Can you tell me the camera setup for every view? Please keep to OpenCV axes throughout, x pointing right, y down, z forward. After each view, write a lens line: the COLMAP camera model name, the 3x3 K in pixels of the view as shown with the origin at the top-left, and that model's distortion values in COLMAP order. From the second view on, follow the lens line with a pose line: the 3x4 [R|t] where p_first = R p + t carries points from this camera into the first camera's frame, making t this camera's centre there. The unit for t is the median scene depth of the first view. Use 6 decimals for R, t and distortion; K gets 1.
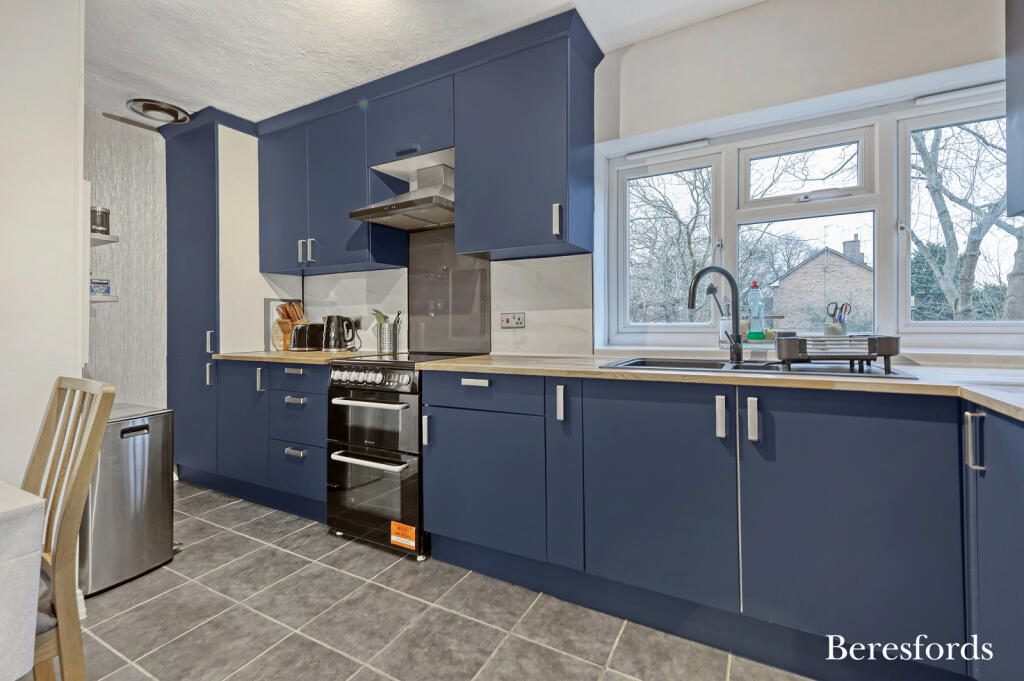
lens RADIAL K [[446.8, 0, 513.0], [0, 446.8, 322.9], [0, 0, 1]] dist [0.001141, 0.000338]
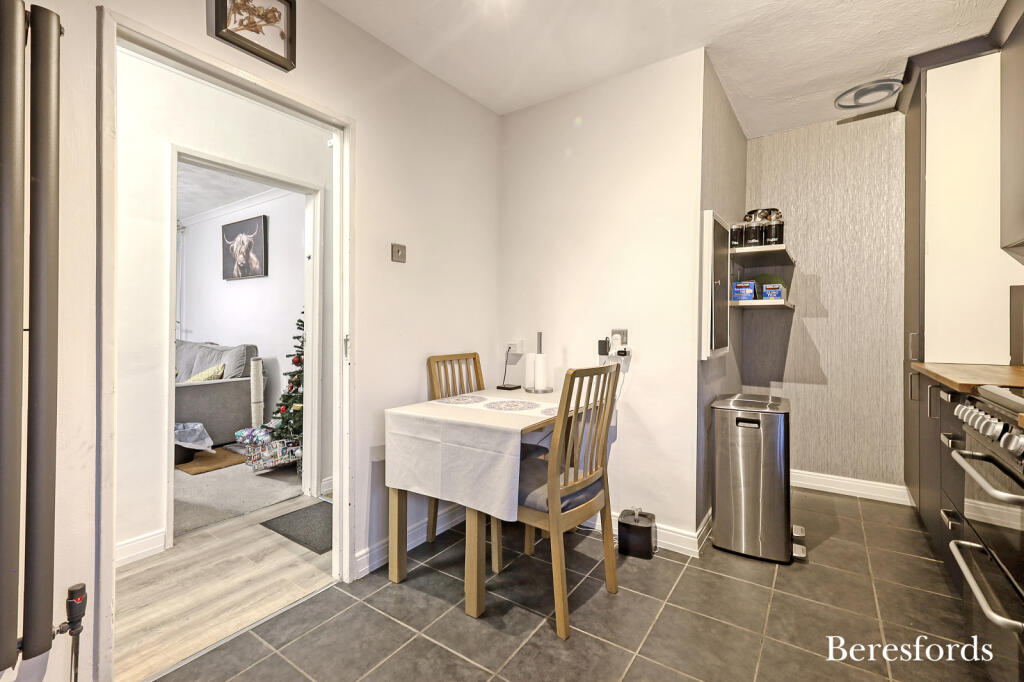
lens RADIAL K [[446.8, 0, 508.3], [0, 446.8, 320.0], [0, 0, 1]] dist [0.001141, 0.000338]
pose [[-0.116410, -0.000812, -0.993201, 0.258197], [0.001242, 0.999999, -0.000963, -0.008473], [0.993201, -0.001345, -0.116409, 0.442546]]
